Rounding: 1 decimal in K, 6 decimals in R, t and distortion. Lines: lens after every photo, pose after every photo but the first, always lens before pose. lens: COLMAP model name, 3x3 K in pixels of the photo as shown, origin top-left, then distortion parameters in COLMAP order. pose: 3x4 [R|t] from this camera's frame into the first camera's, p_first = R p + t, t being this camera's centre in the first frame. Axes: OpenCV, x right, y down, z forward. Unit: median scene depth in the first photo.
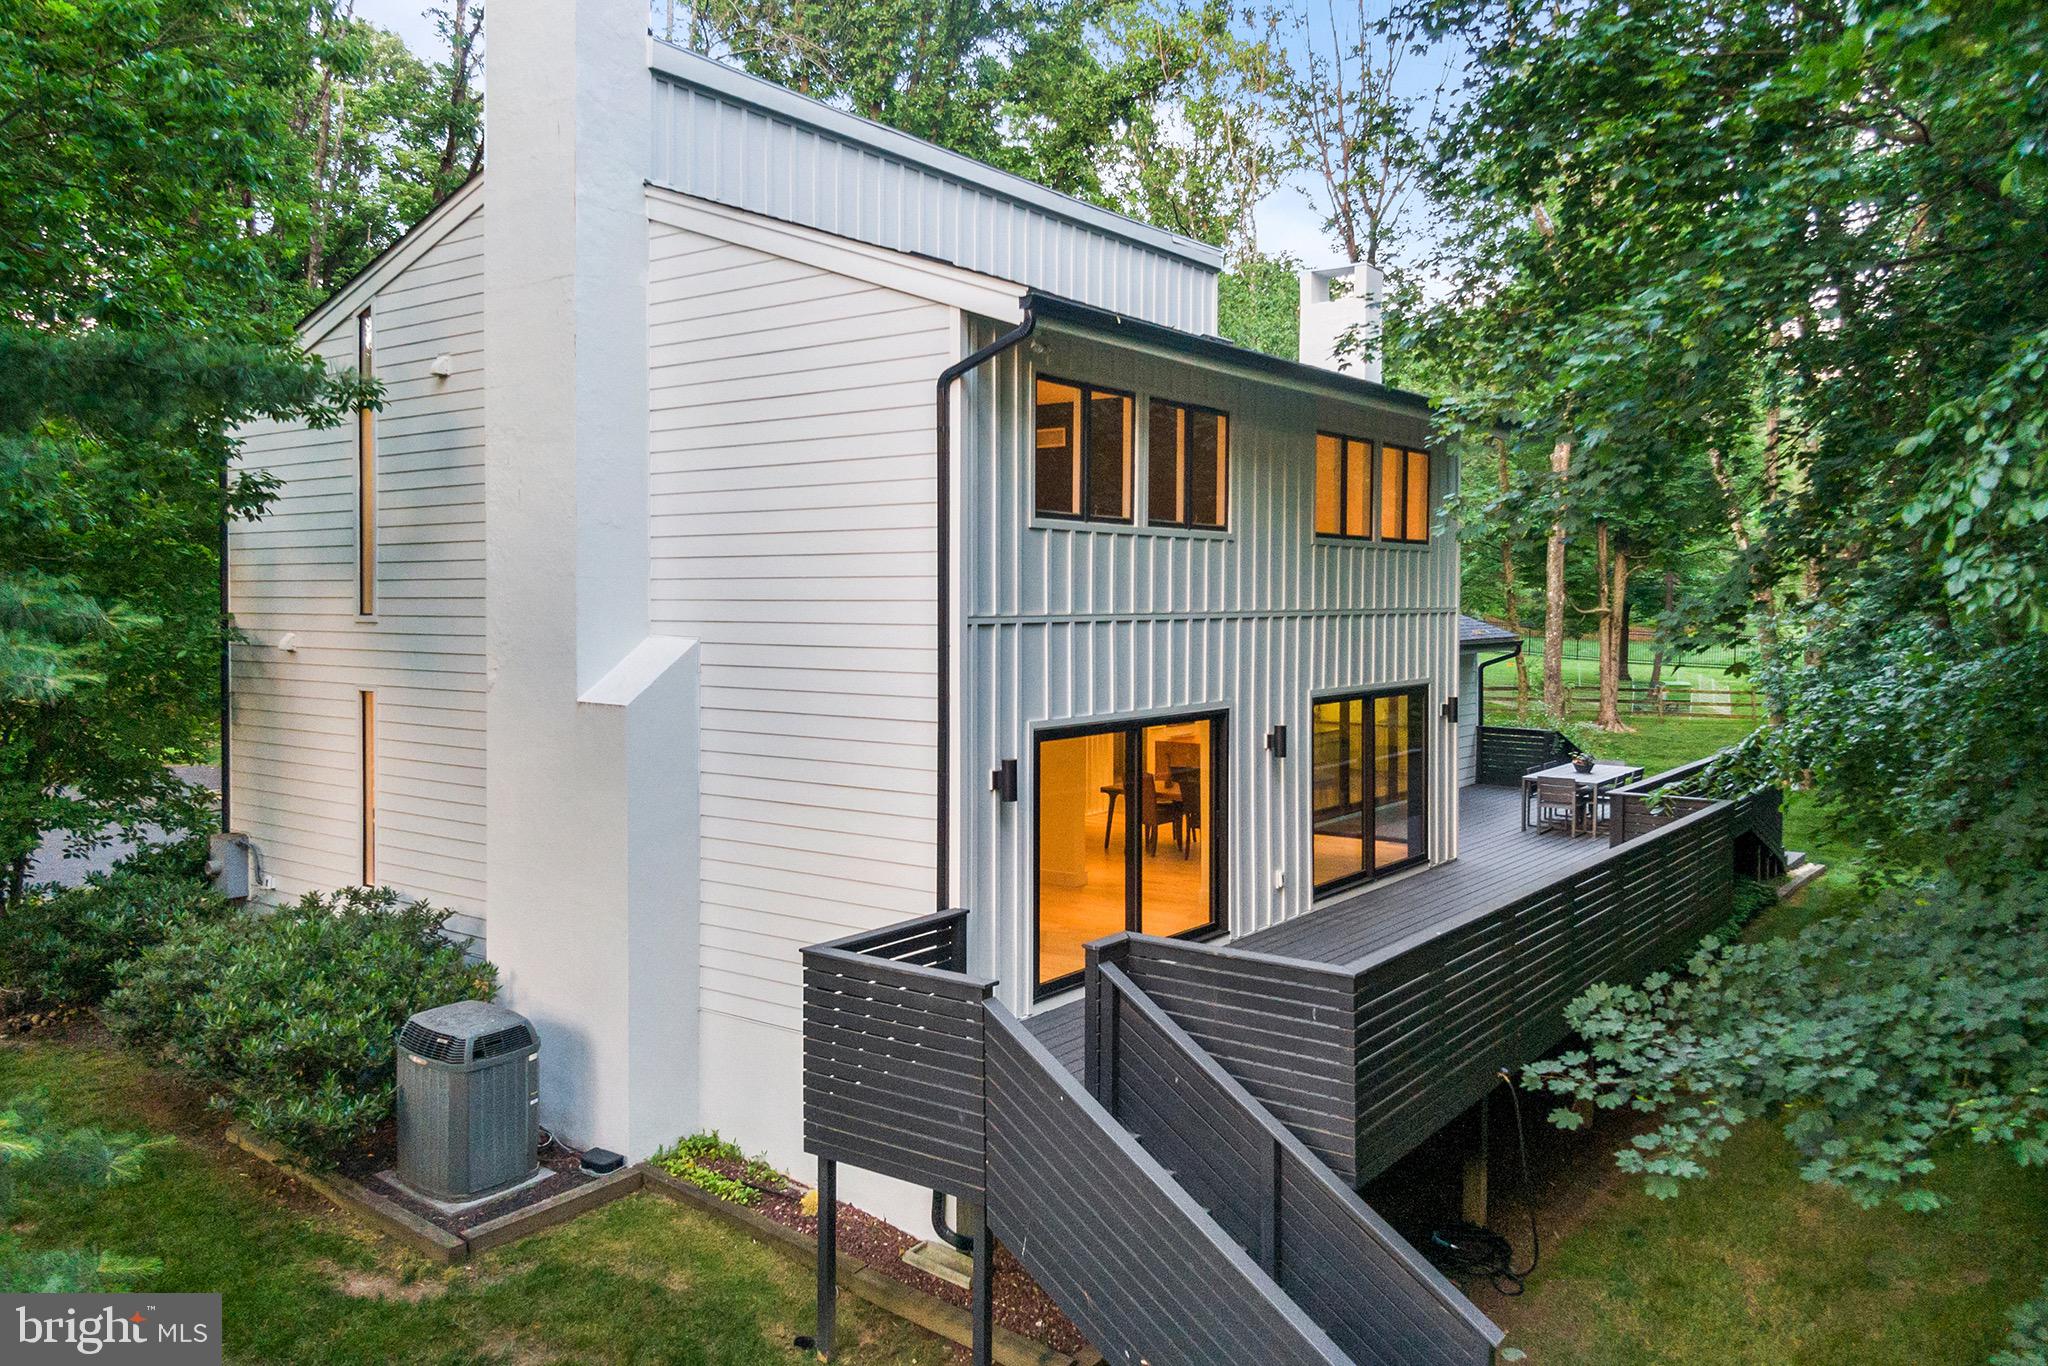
lens RADIAL K [[1503.3, 0, 1022.7], [0, 1503.3, 629.3], [0, 0, 1]] dist [0.045825, -0.001599]
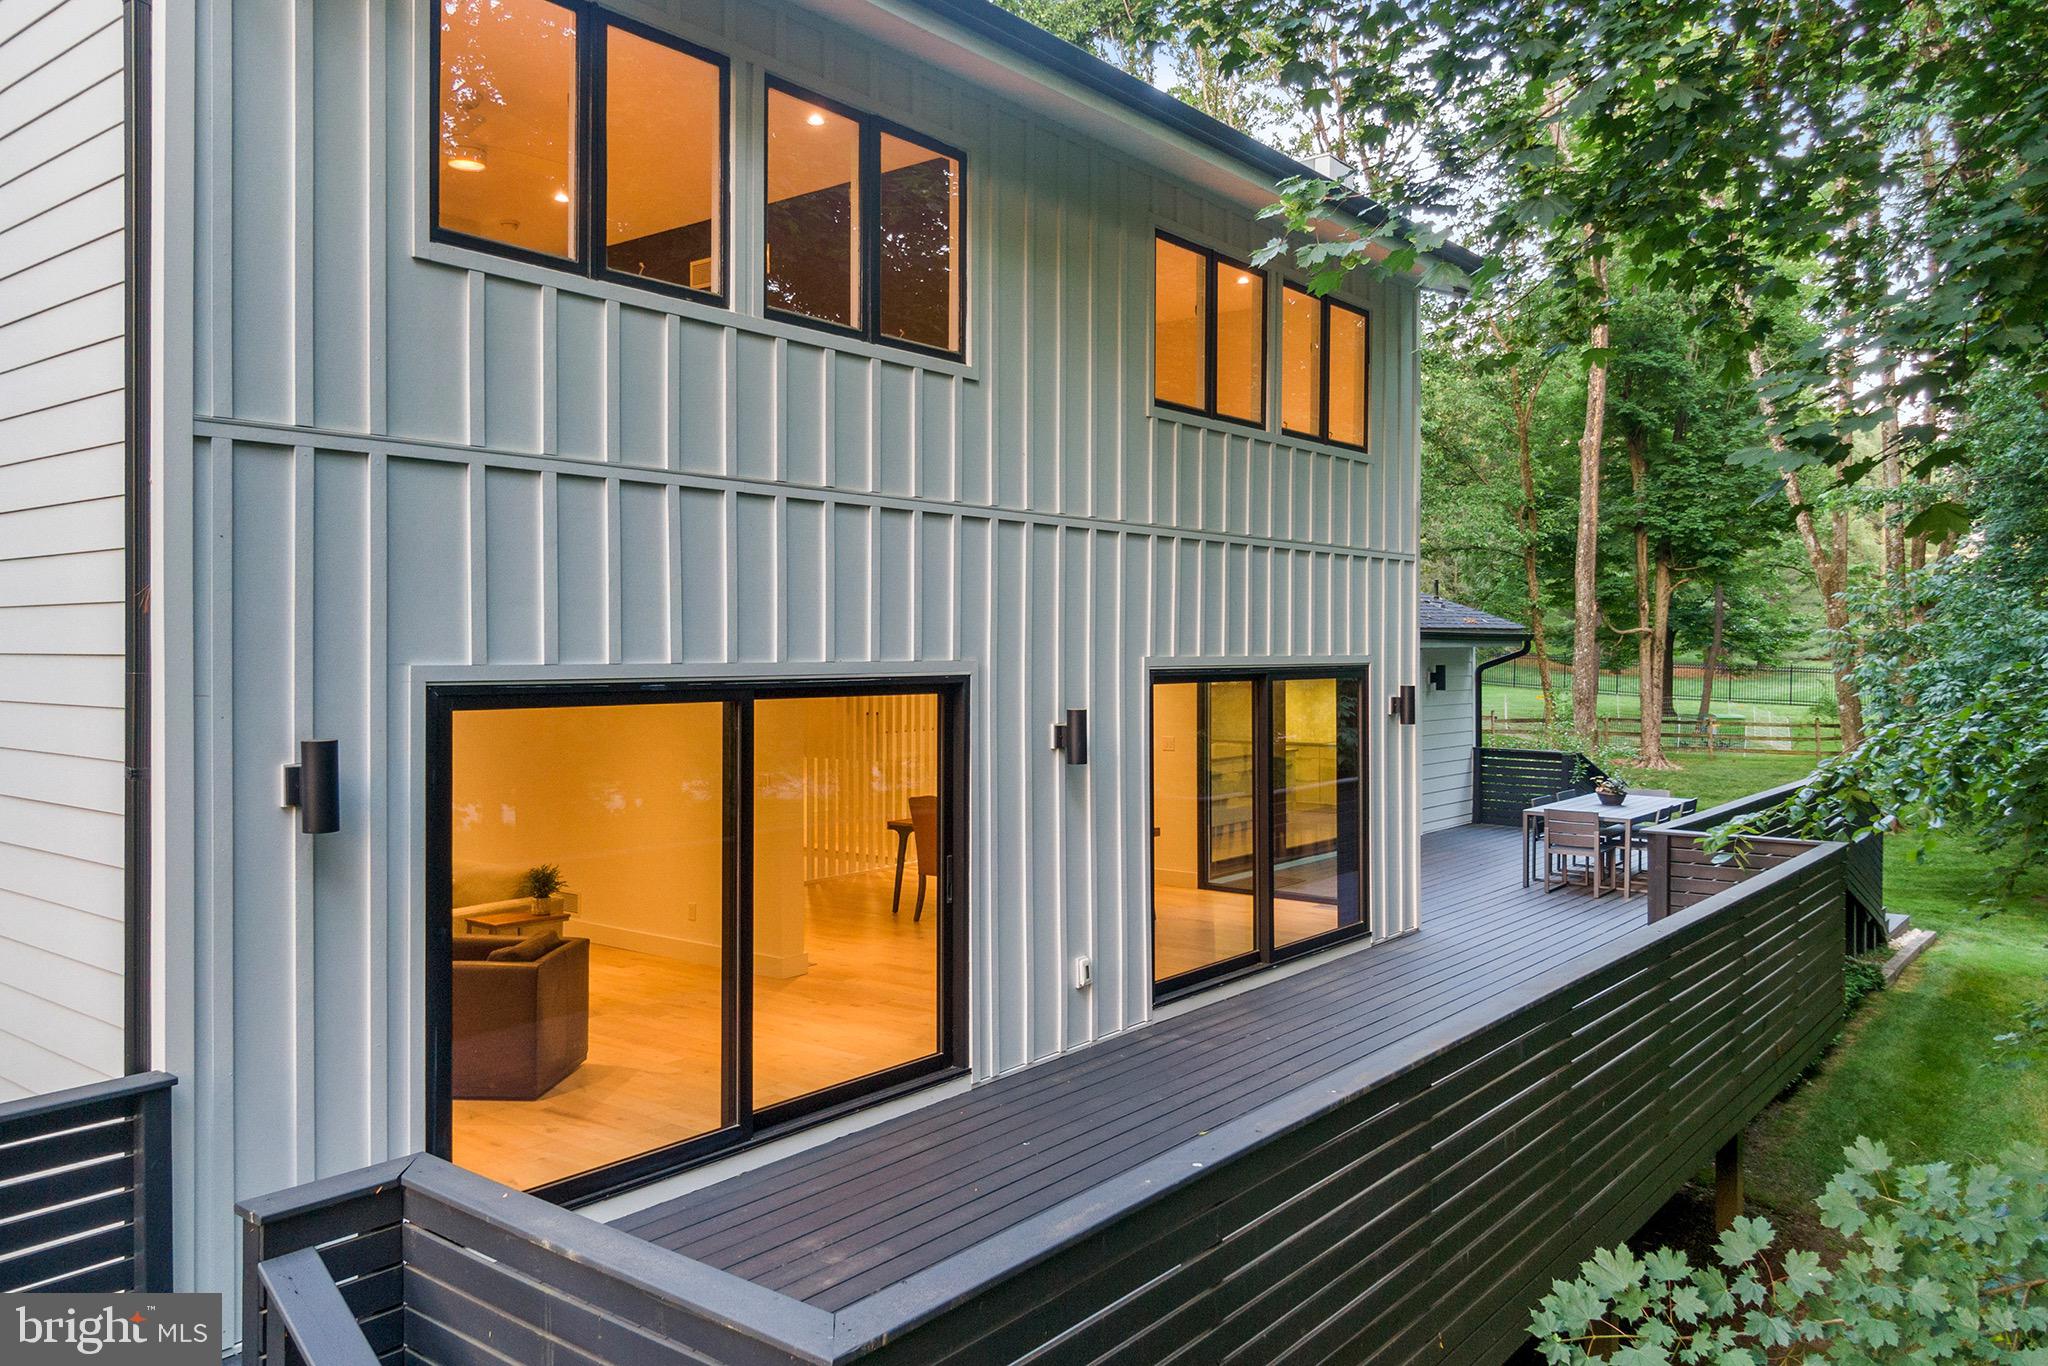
lens RADIAL K [[1490.2, 0, 1021.3], [0, 1490.2, 646.6], [0, 0, 1]] dist [0.026630, -0.004659]
pose [[0.999561, -0.000690, -0.029605, 0.135729], [0.000048, 0.999765, -0.021695, 0.042252], [0.029613, 0.021684, 0.999326, 0.340791]]
